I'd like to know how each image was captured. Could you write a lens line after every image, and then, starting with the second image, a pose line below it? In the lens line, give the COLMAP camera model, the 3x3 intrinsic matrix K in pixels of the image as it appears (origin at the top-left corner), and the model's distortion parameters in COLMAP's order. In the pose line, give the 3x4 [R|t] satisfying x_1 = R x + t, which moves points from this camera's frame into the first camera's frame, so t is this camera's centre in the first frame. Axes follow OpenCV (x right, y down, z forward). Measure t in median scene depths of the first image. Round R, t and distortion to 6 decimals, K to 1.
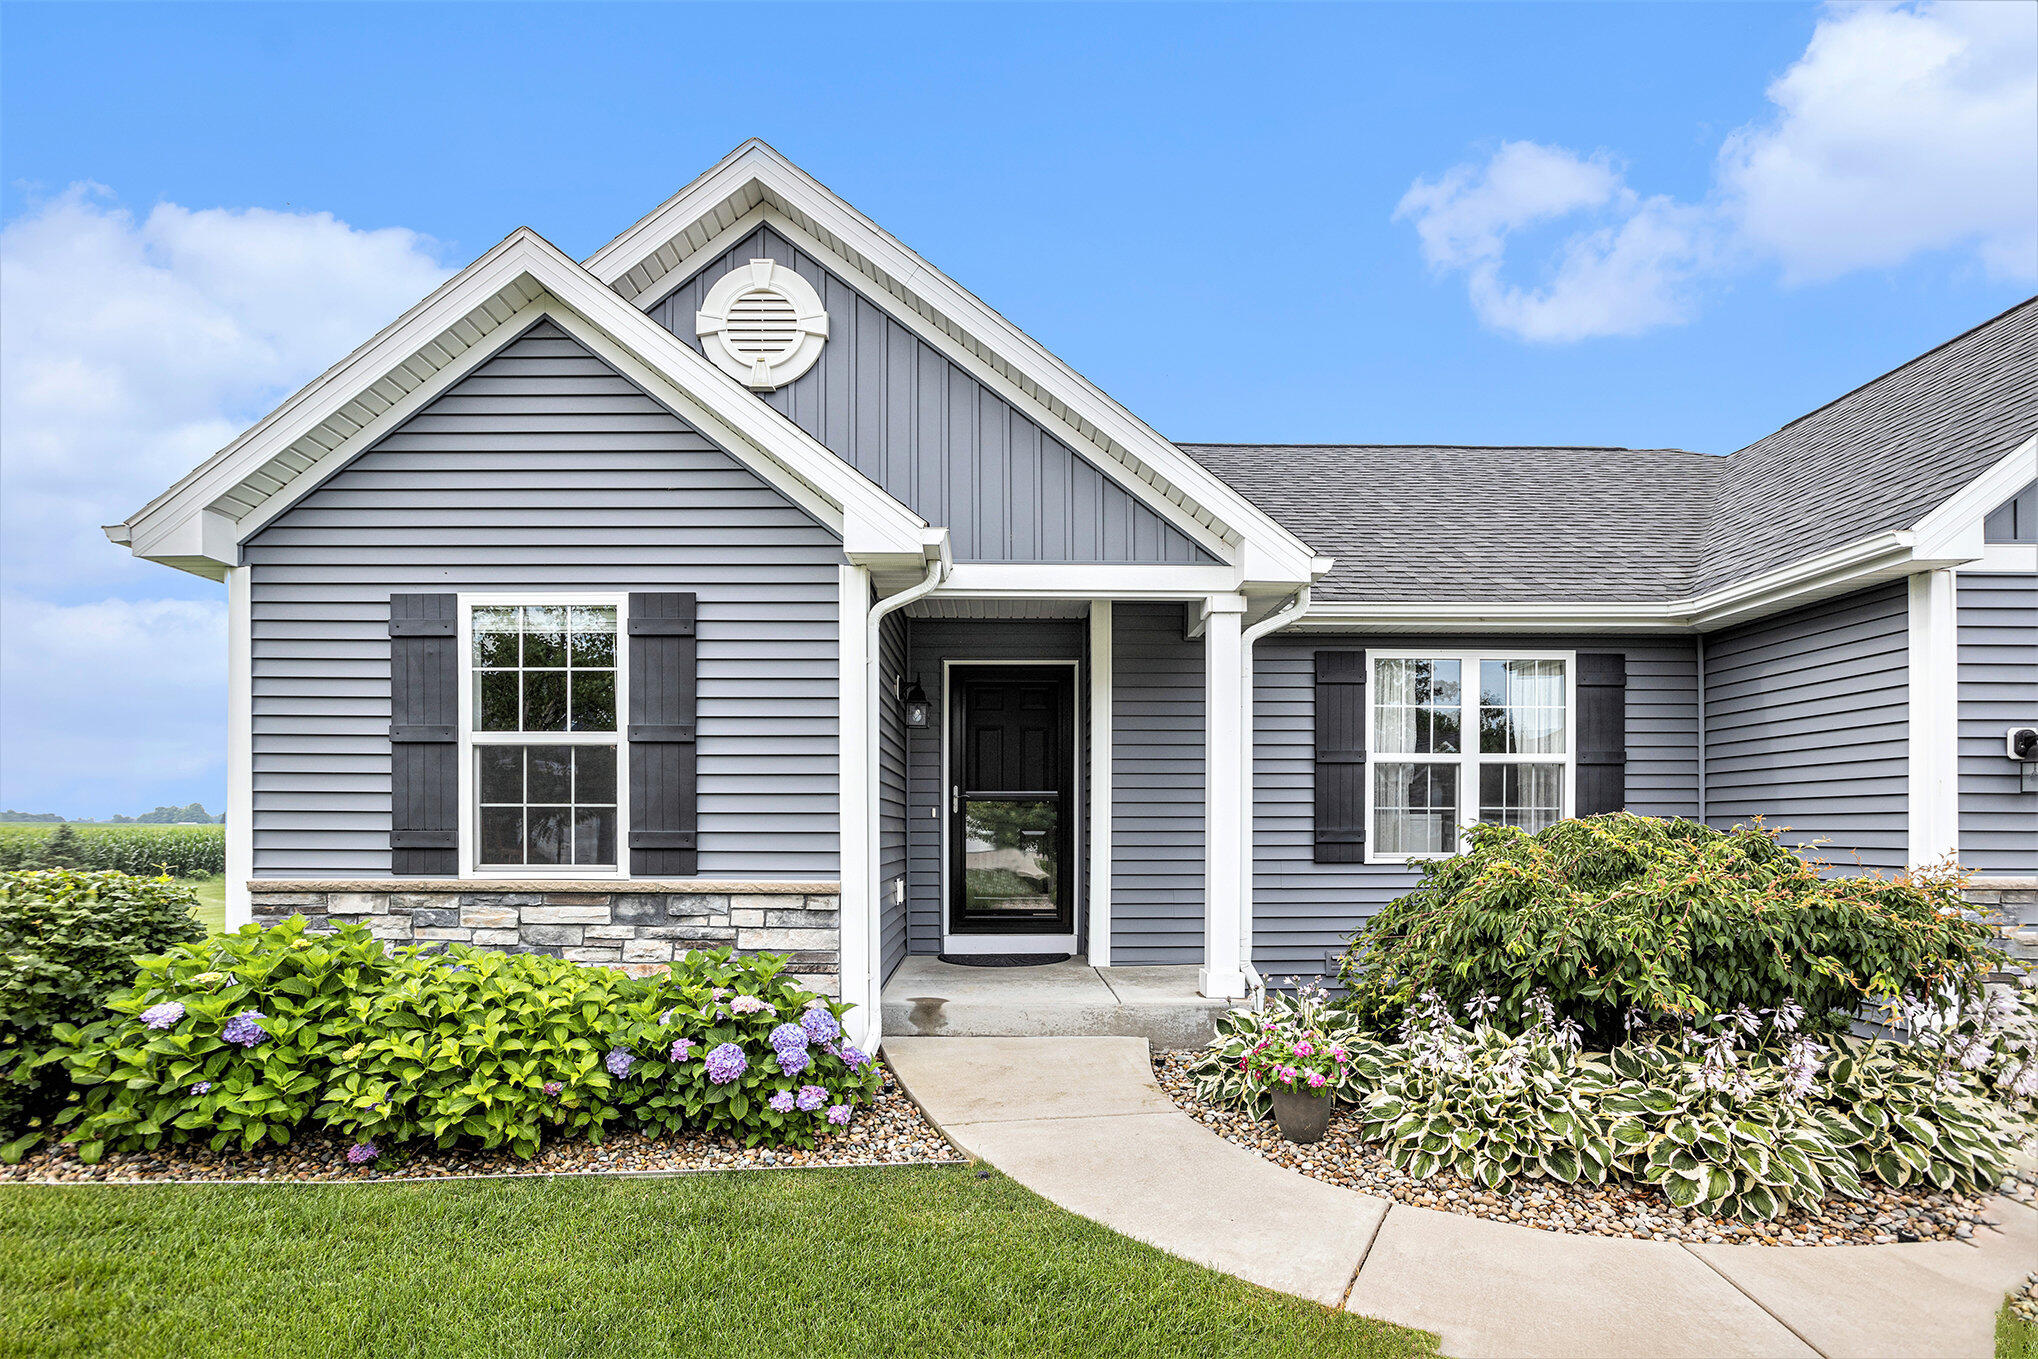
lens RADIAL K [[1143.2, 0, 1051.7], [0, 1143.2, 811.0], [0, 0, 1]] dist [-0.018768, 0.011910]
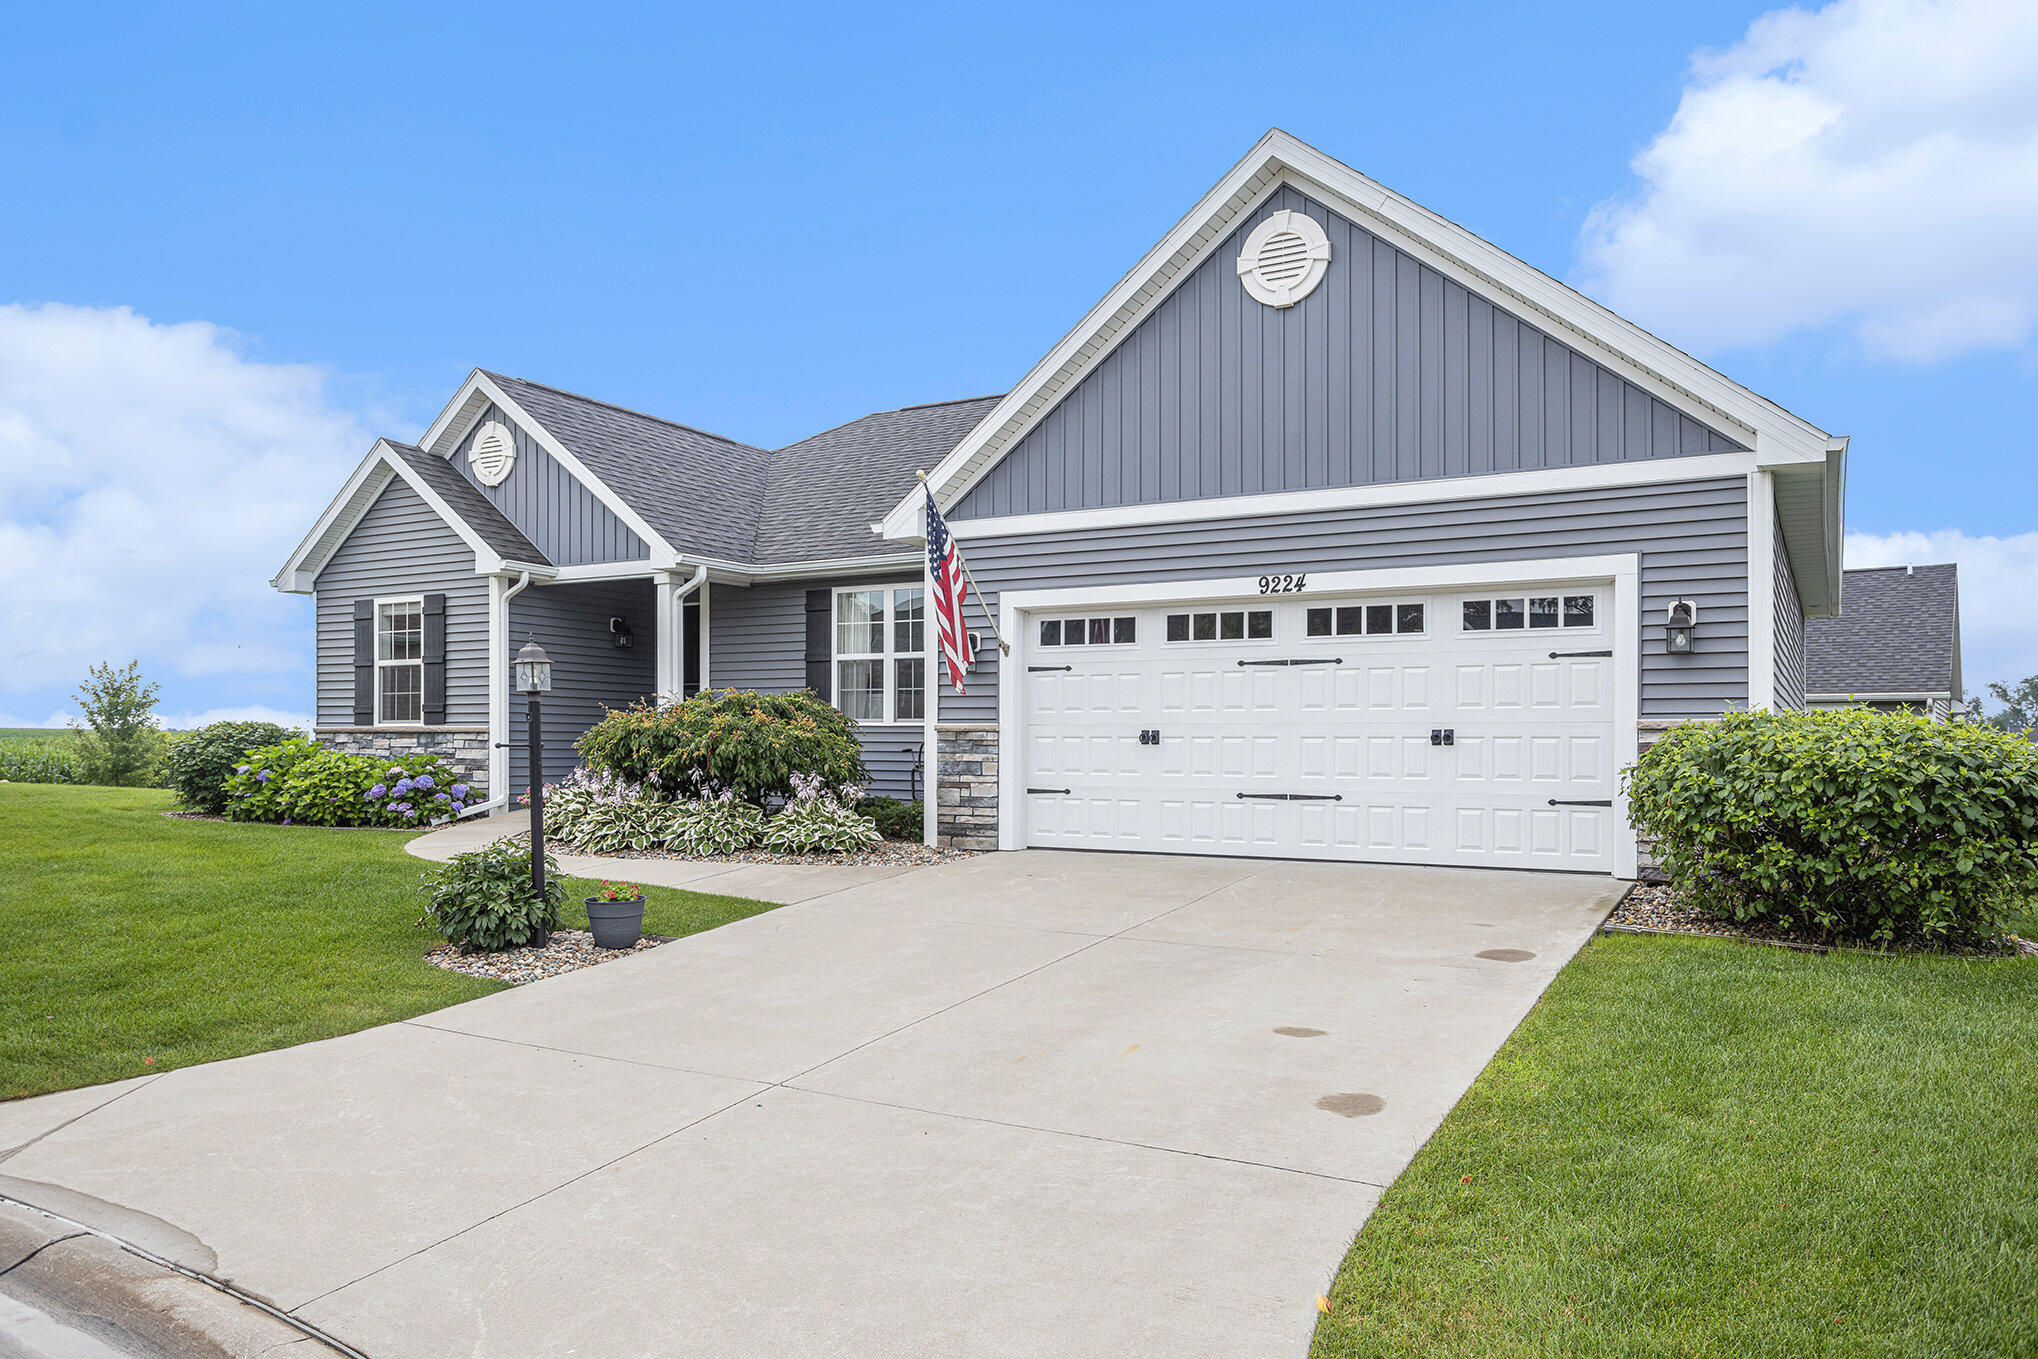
lens RADIAL K [[2296.3, 0, 1026.0], [0, 2296.3, 685.5], [0, 0, 1]] dist [0.202468, 0.000000]
pose [[0.758572, -0.018036, -0.651339, 3.416518], [0.002487, 0.999690, -0.024787, 0.094980], [0.651584, 0.017183, 0.758382, -1.633221]]
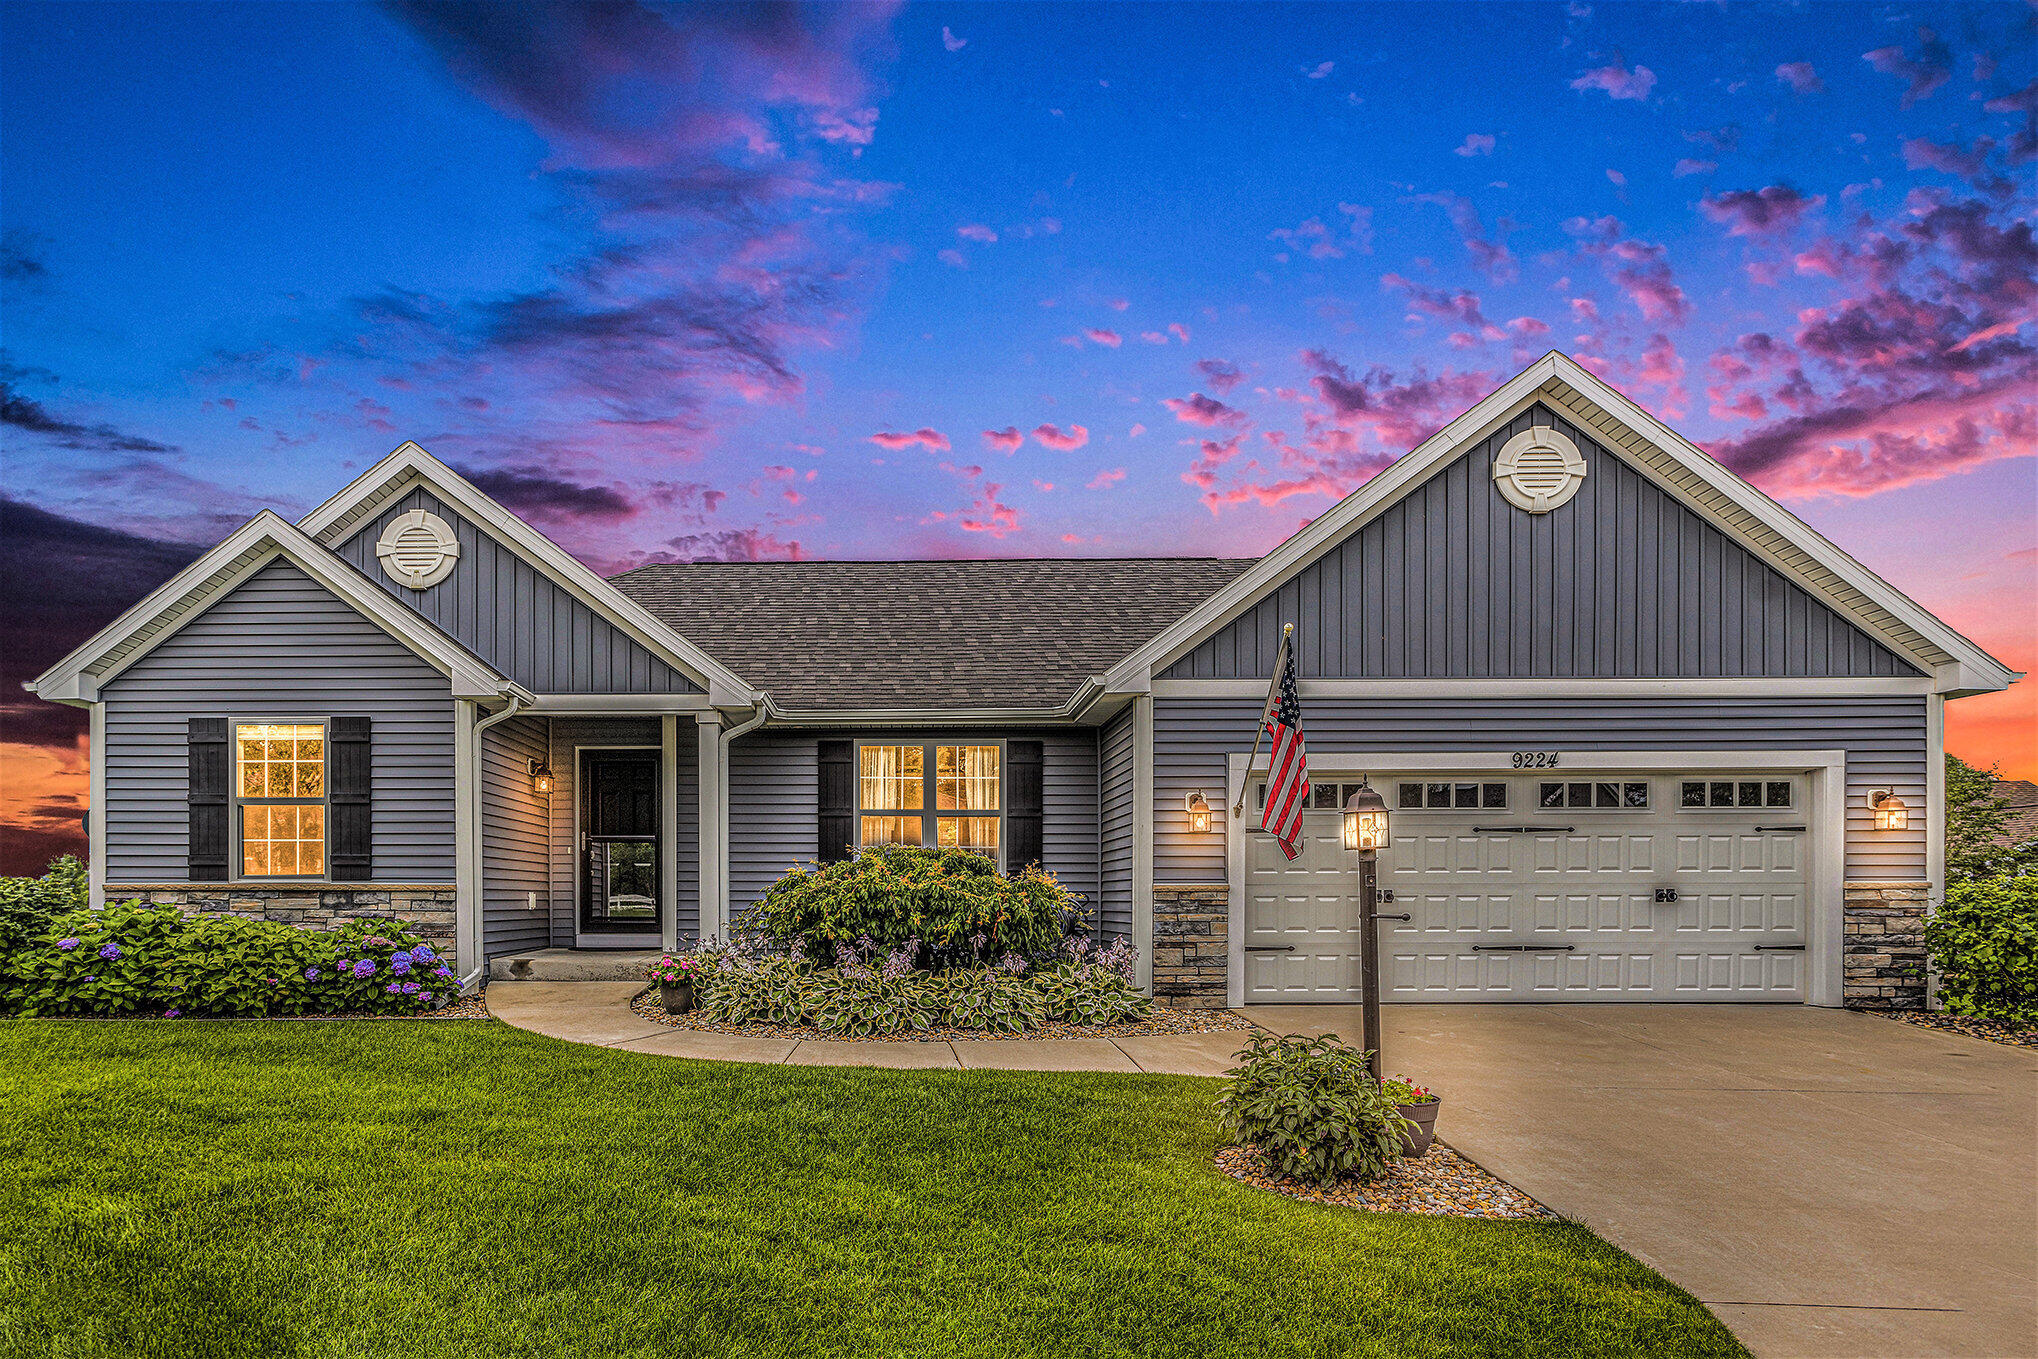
lens RADIAL K [[1433.7, 0, 1049.8], [0, 1433.7, 878.5], [0, 0, 1]] dist [0.020756, -0.001299]
pose [[0.999974, -0.003660, 0.006228, 0.704725], [0.003688, 0.999983, -0.004486, 0.066797], [-0.006212, 0.004509, 0.999971, -1.187179]]
